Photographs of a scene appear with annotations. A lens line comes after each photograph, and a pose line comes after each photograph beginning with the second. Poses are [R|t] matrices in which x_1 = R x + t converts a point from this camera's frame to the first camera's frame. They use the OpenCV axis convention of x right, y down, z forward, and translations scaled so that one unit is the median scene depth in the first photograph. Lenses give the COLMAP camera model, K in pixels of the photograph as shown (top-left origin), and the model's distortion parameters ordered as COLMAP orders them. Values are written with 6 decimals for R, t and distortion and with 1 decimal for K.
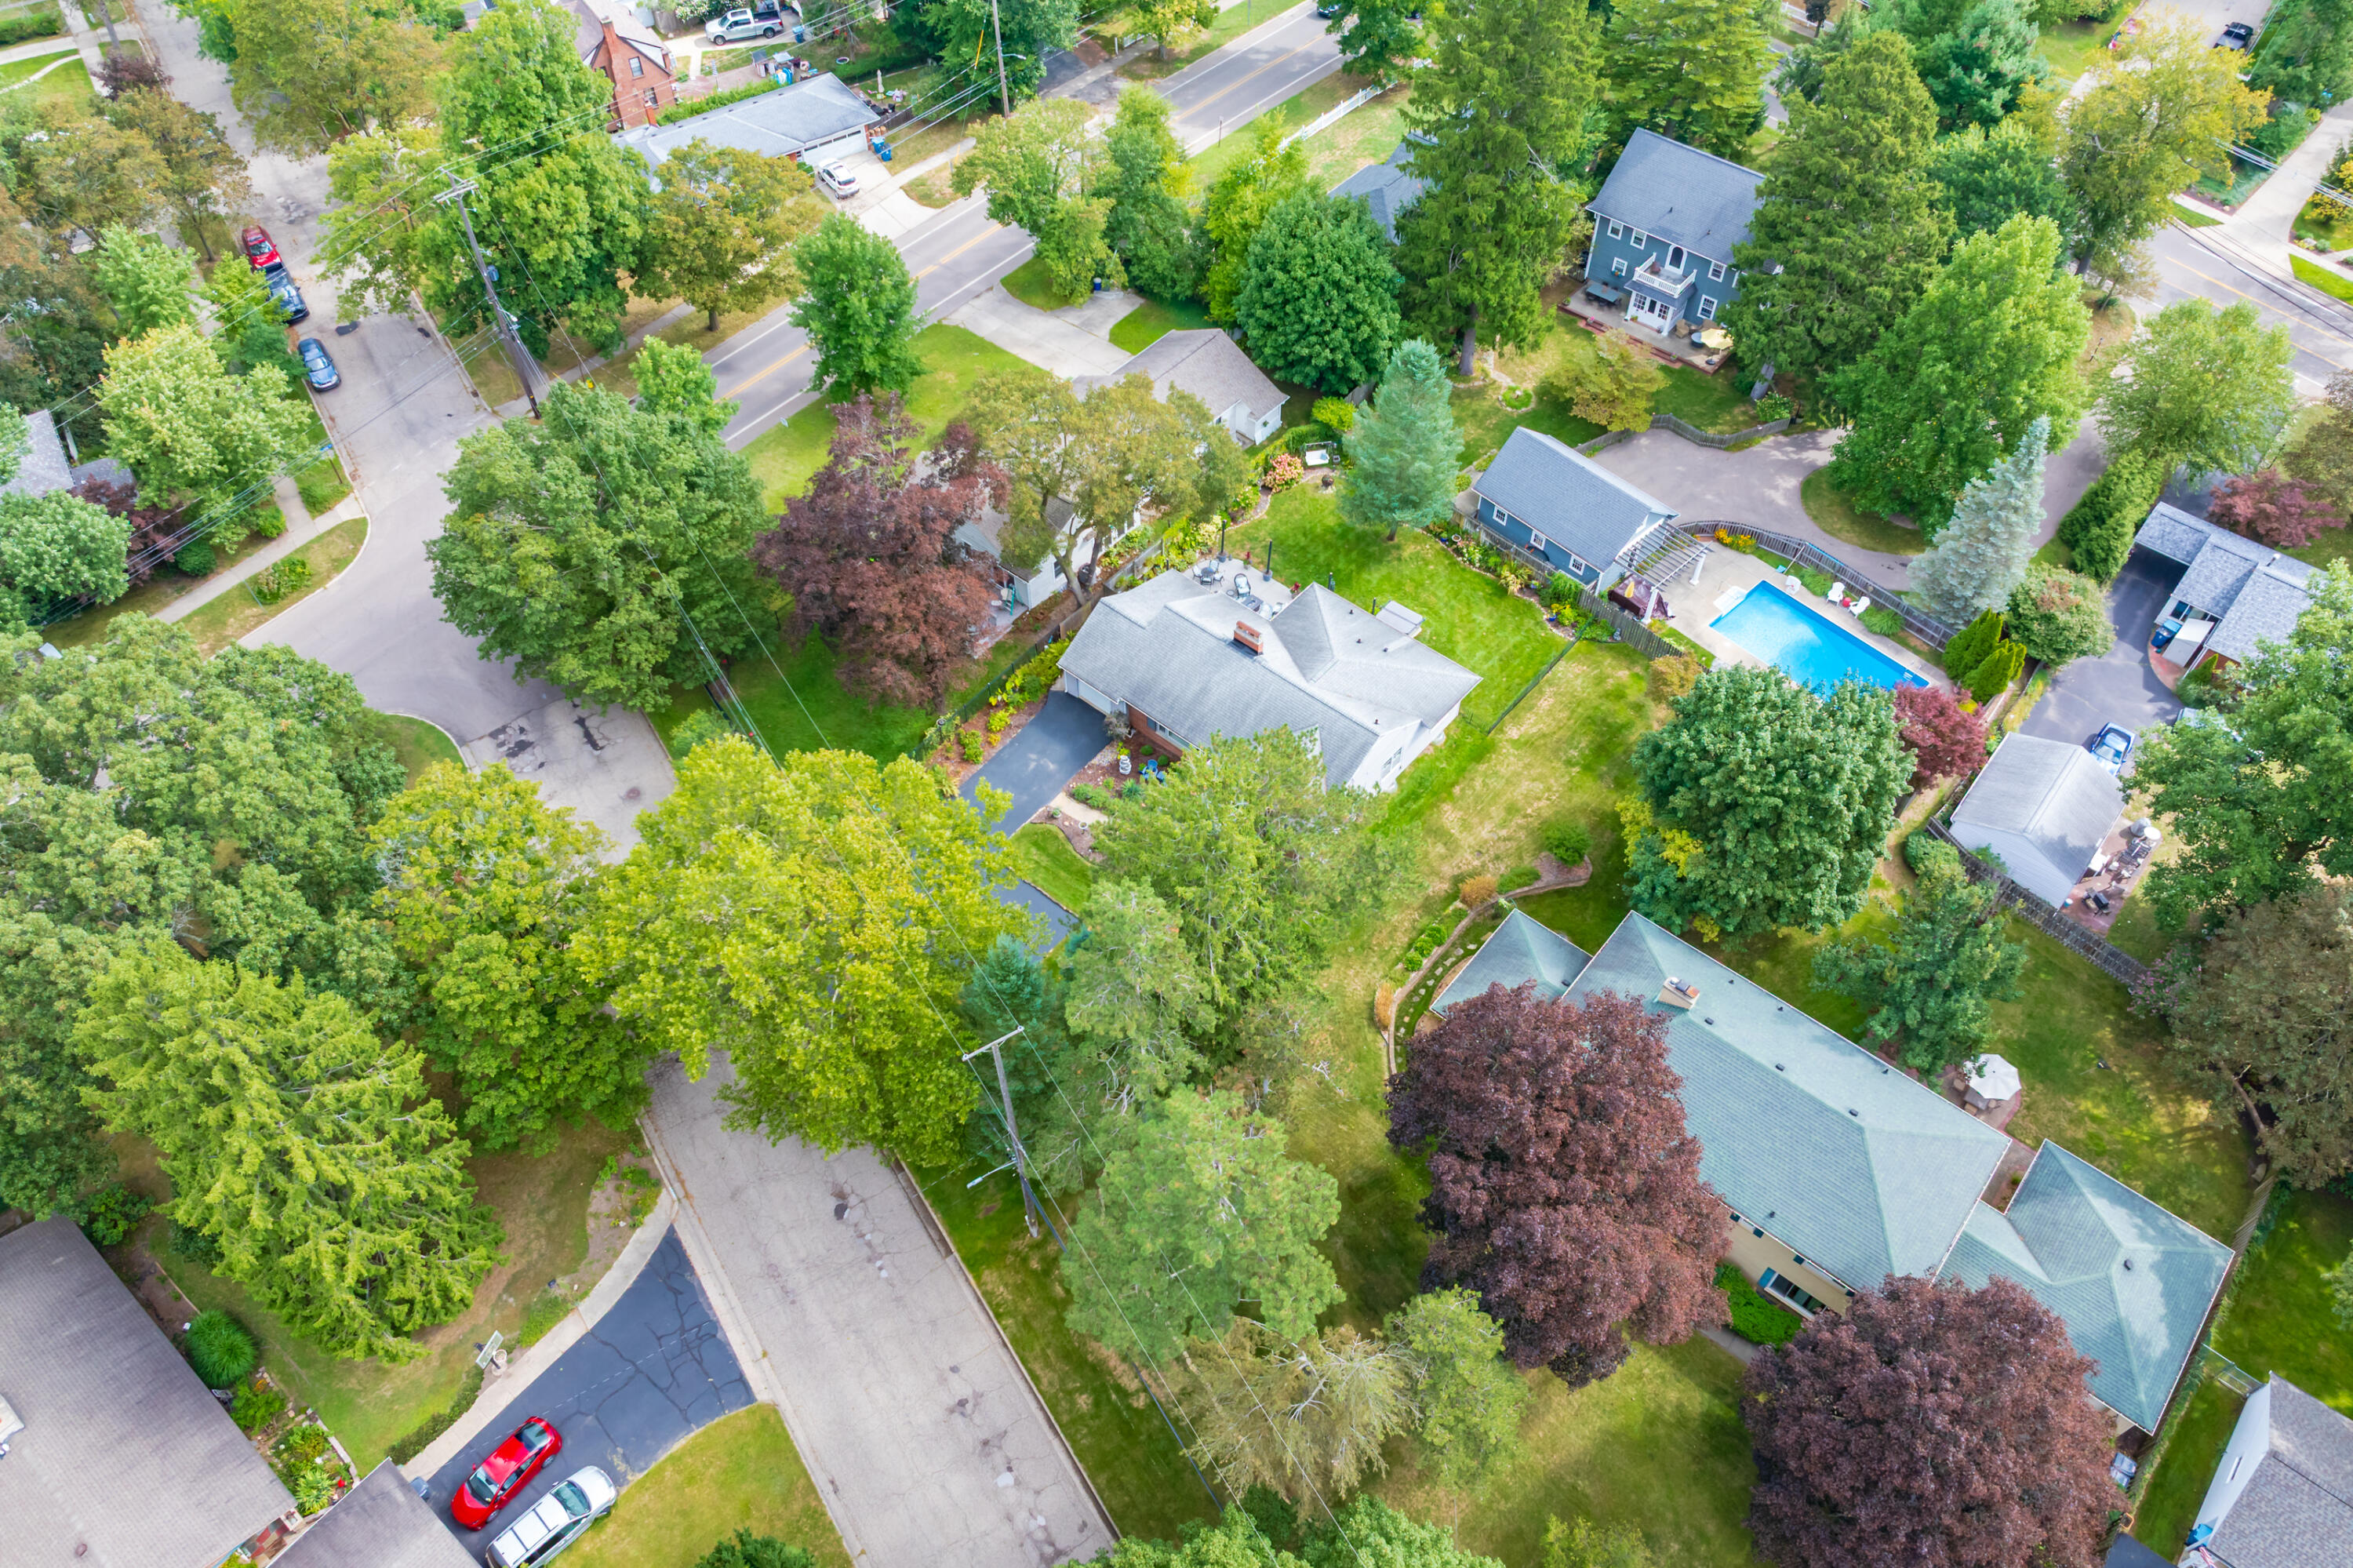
lens RADIAL K [[1632.7, 0, 1165.2], [0, 1632.7, 785.4], [0, 0, 1]] dist [-0.032383, -0.000783]
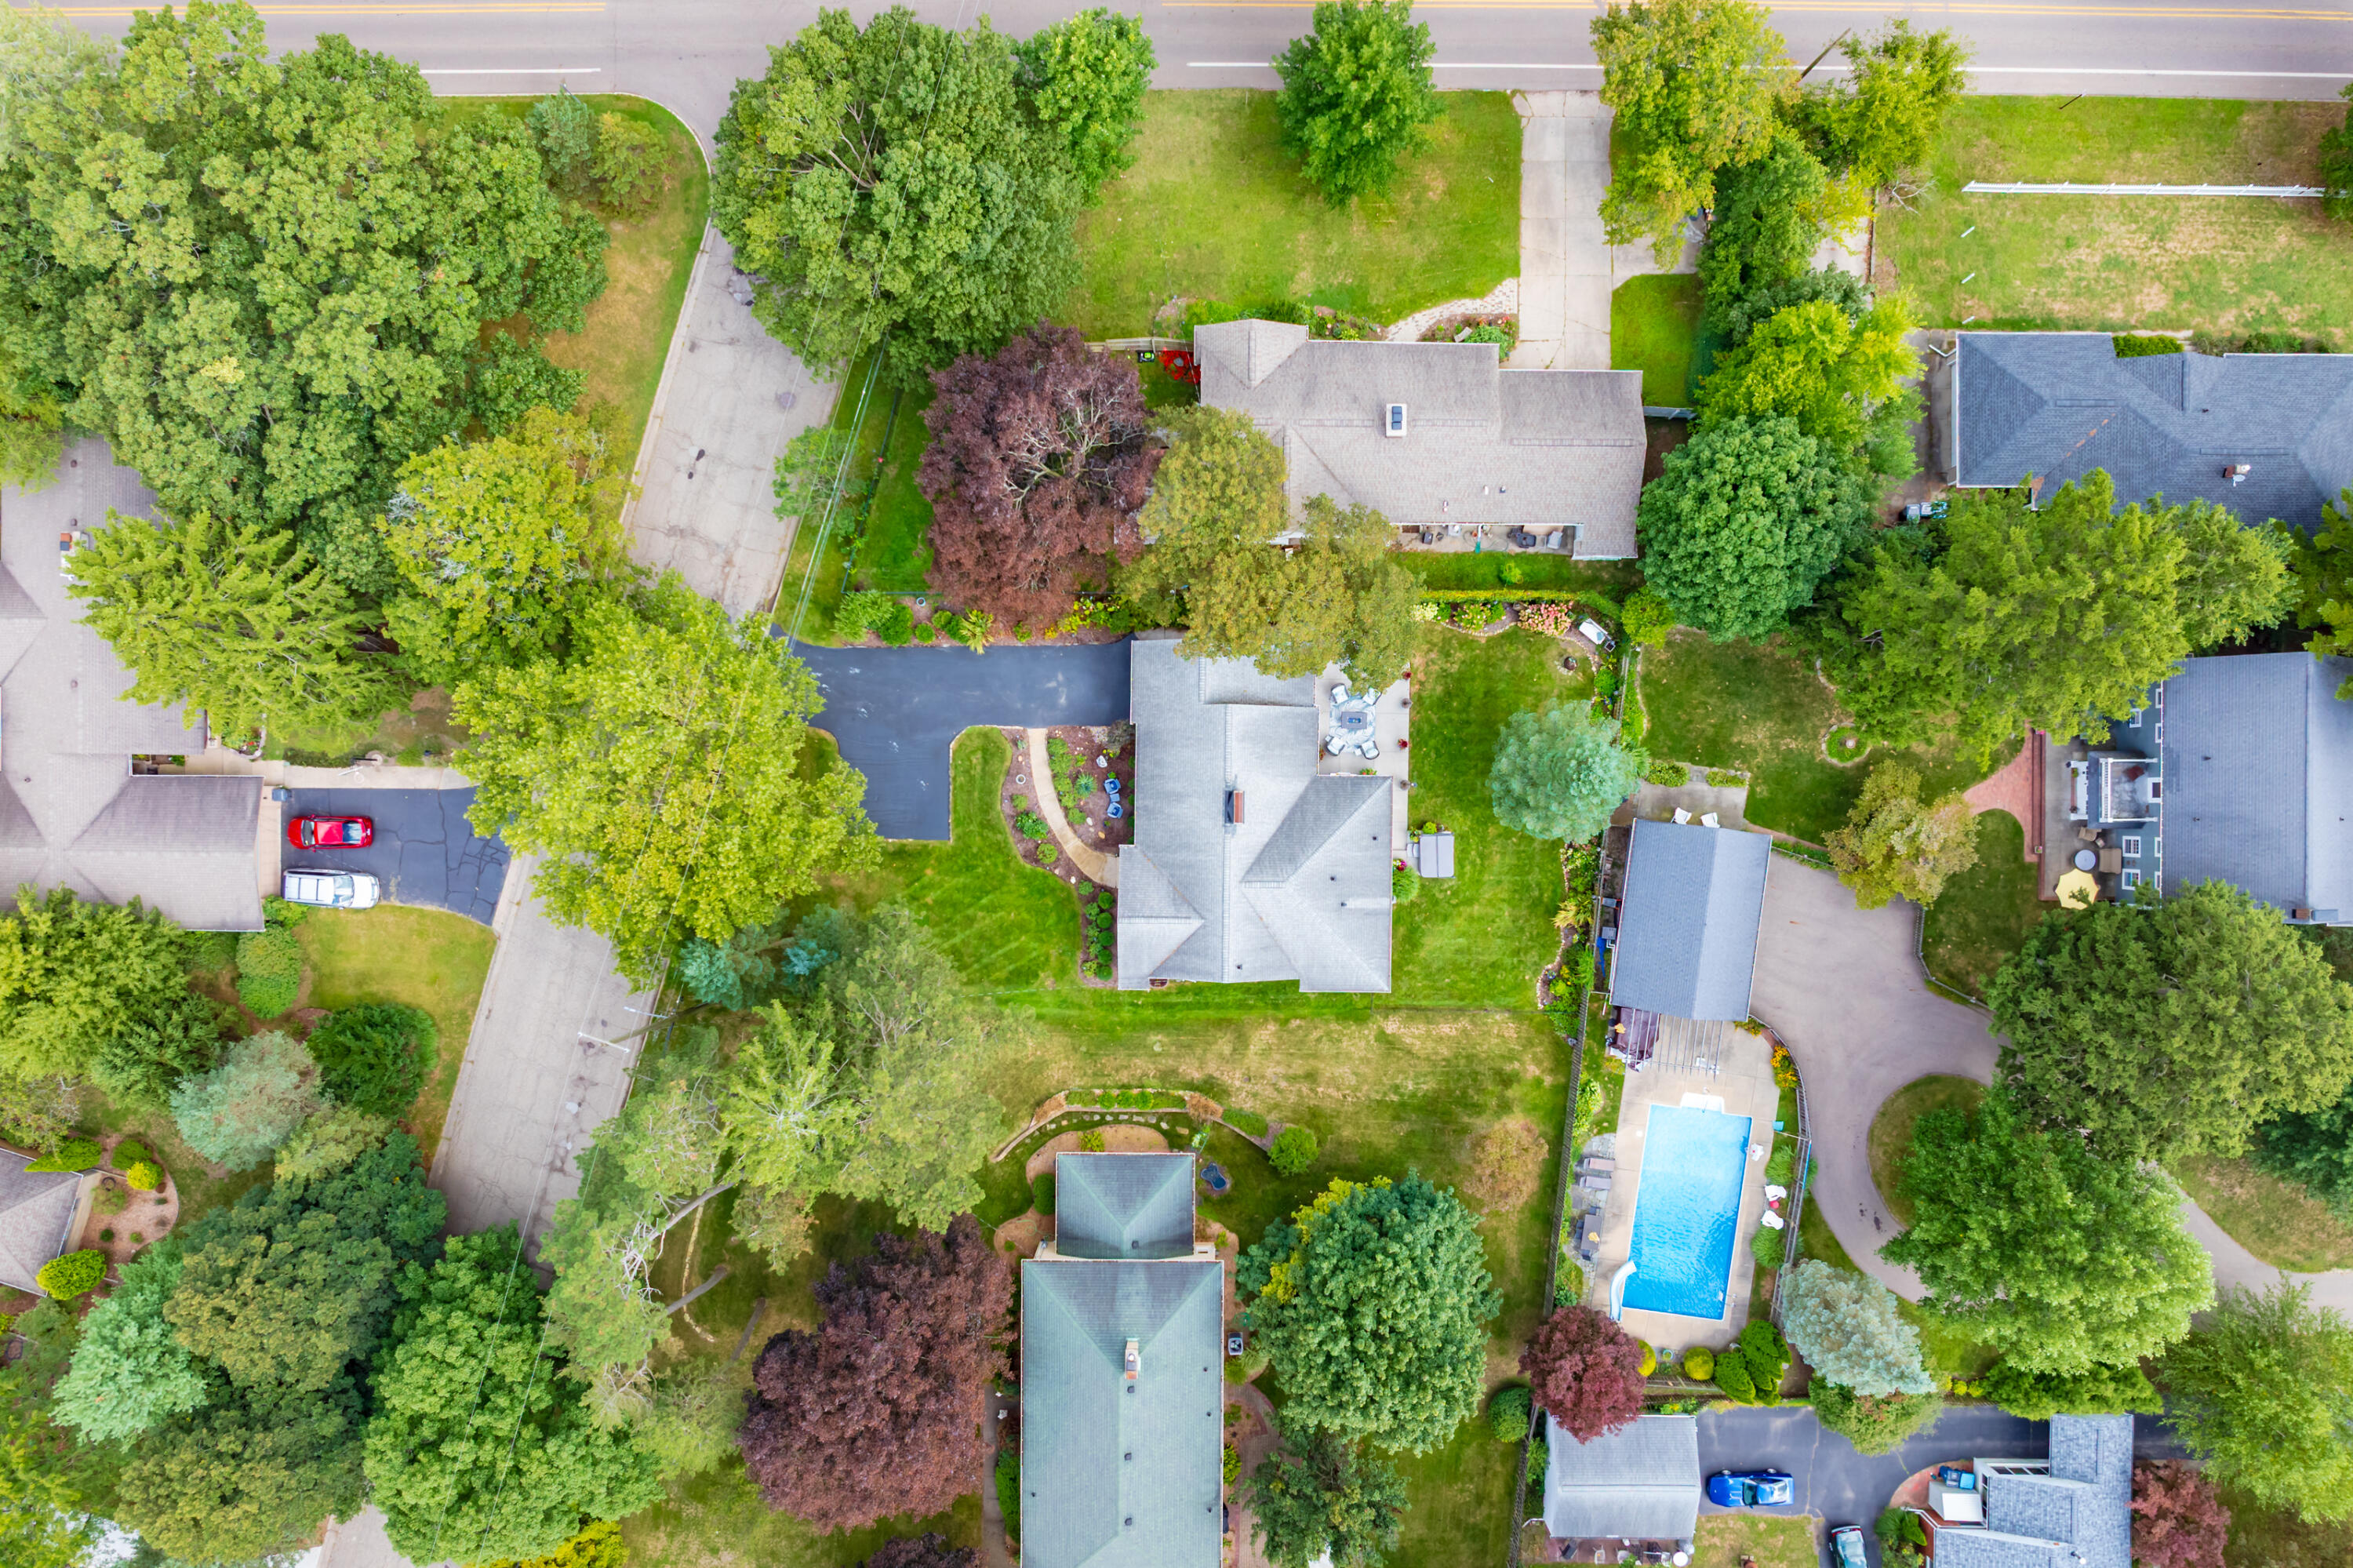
lens RADIAL K [[1632.7, 0, 1165.2], [0, 1632.7, 785.4], [0, 0, 1]] dist [-0.032383, -0.000783]
pose [[0.645473, 0.763783, 0.000351, 0.011127], [-0.594516, 0.502136, 0.628020, -0.616793], [0.479495, -0.405579, 0.778197, 0.207687]]
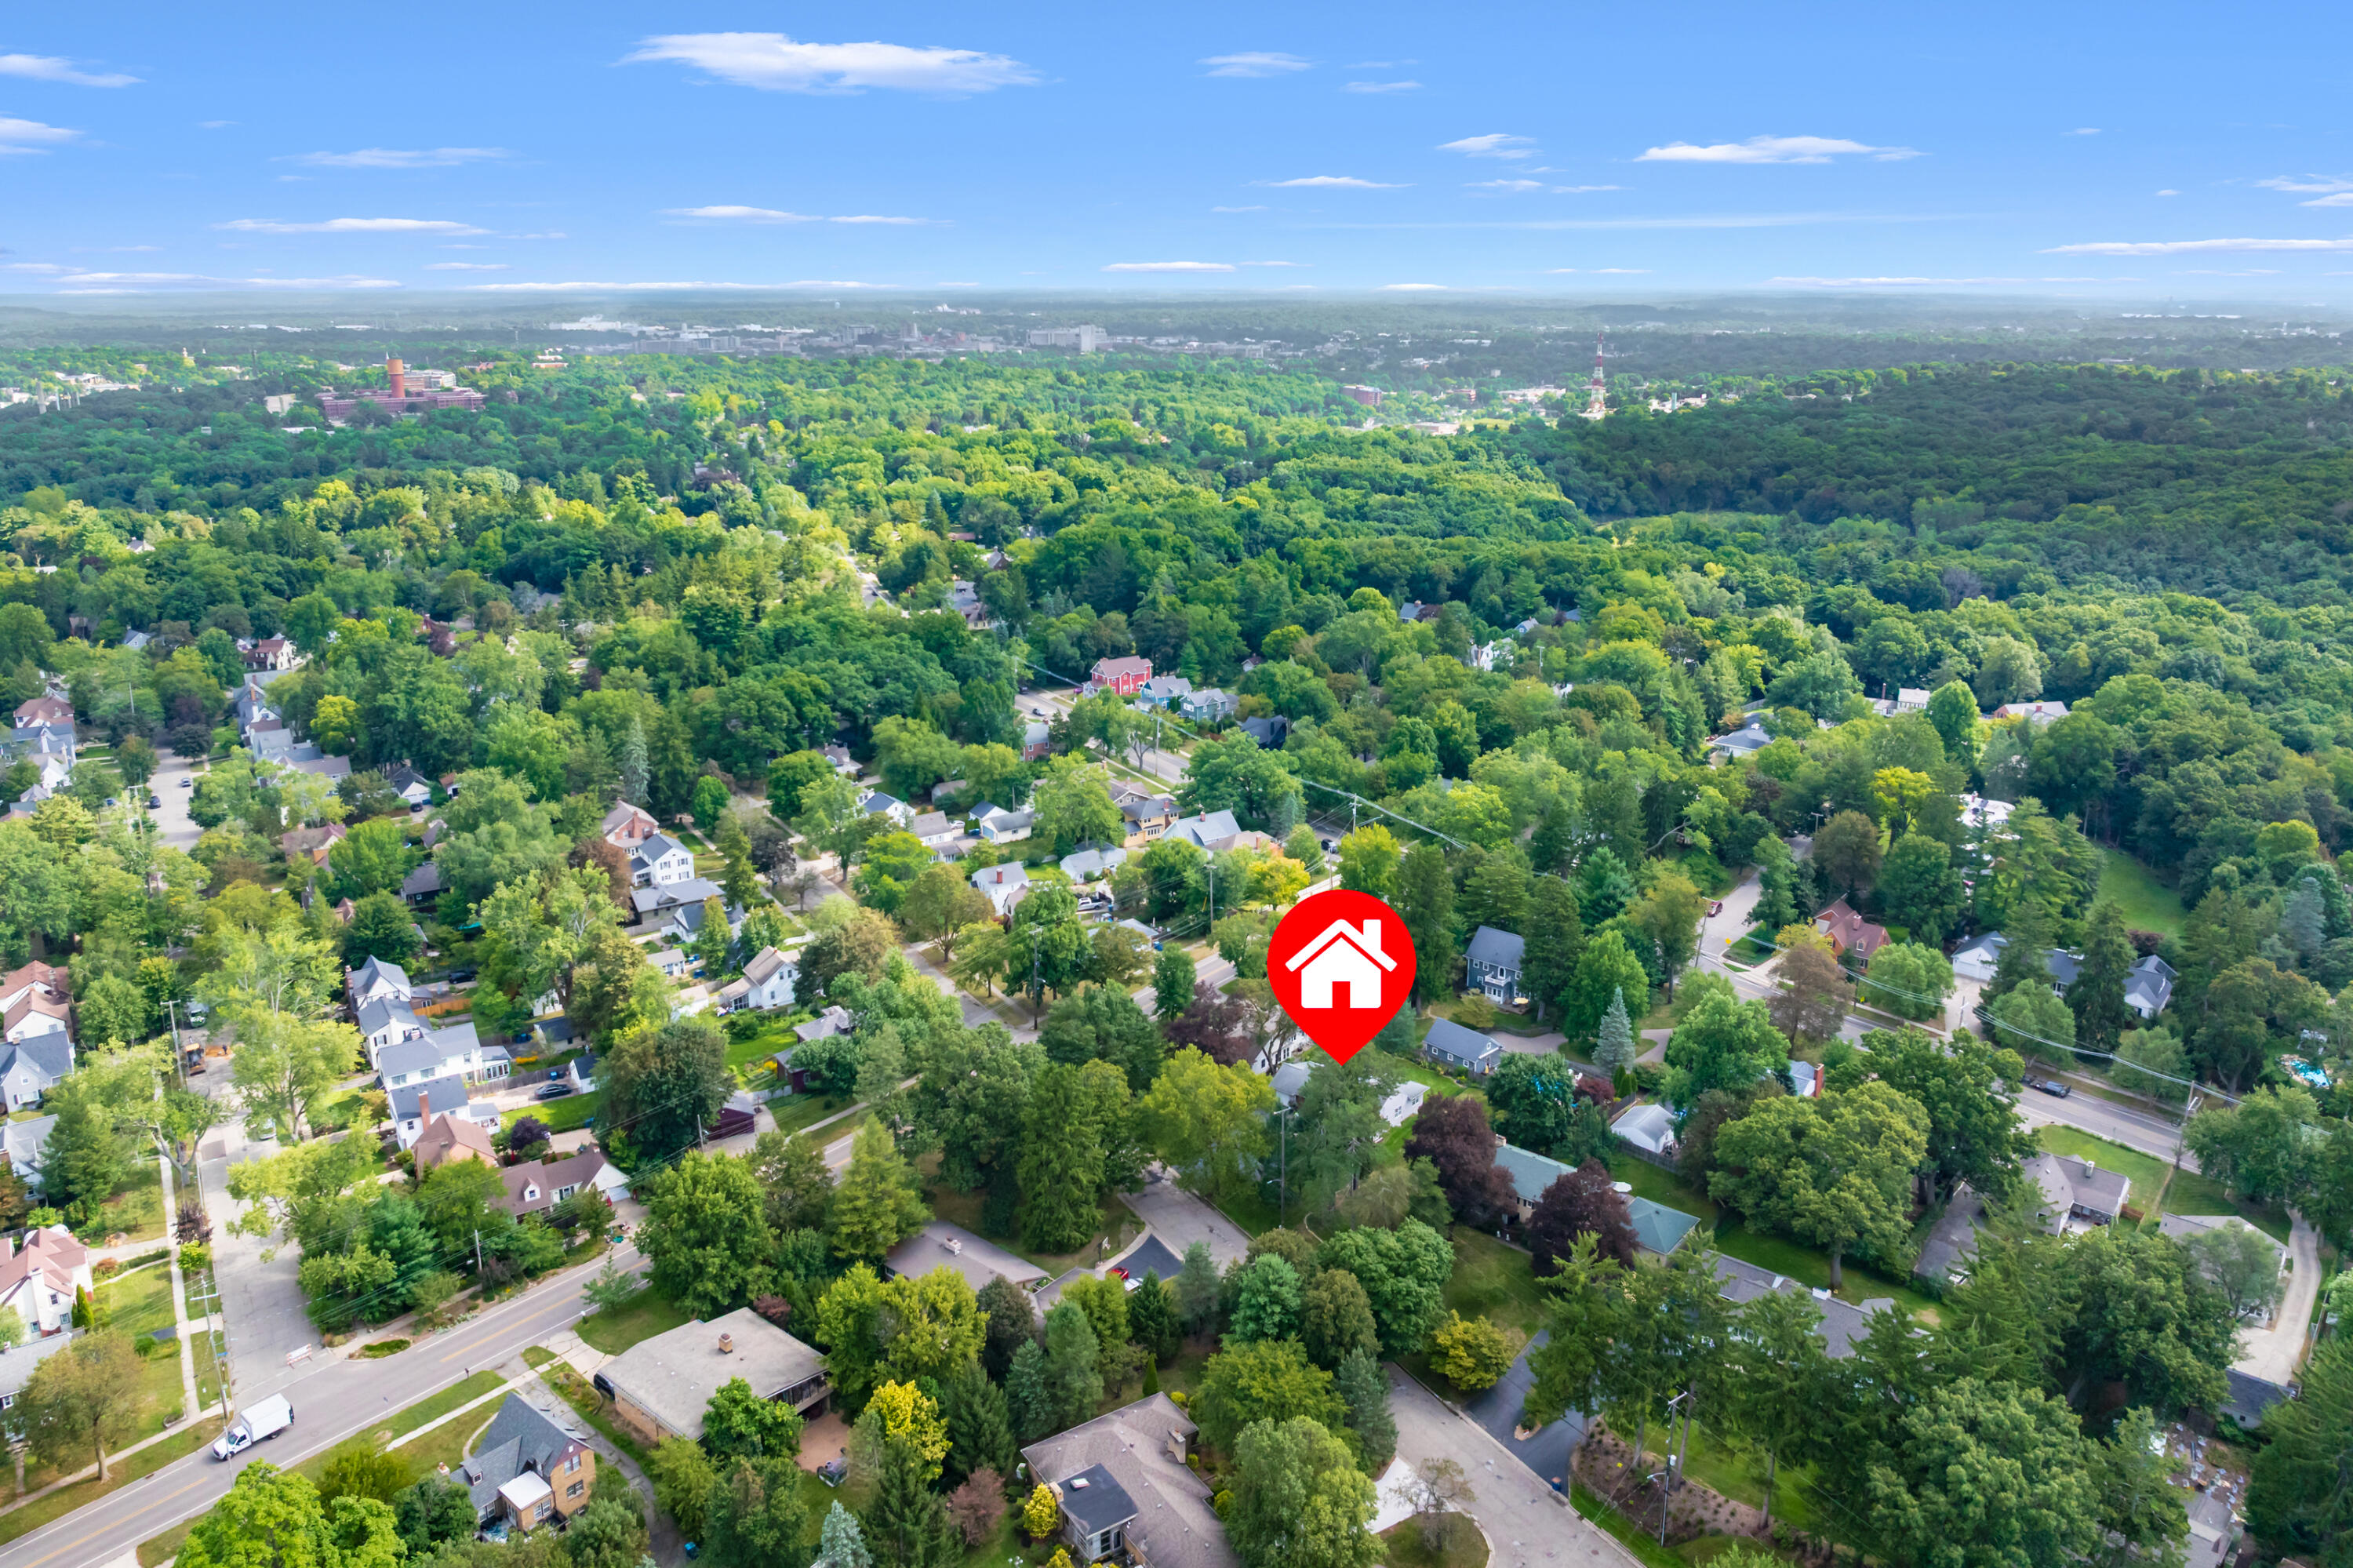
lens RADIAL K [[1632.7, 0, 1165.2], [0, 1632.7, 785.4], [0, 0, 1]] dist [-0.032383, -0.000783]
pose [[0.999968, -0.006853, 0.004136, -0.225025], [0.007987, 0.820794, -0.571169, 0.962579], [0.000519, 0.571184, 0.820822, -1.336511]]
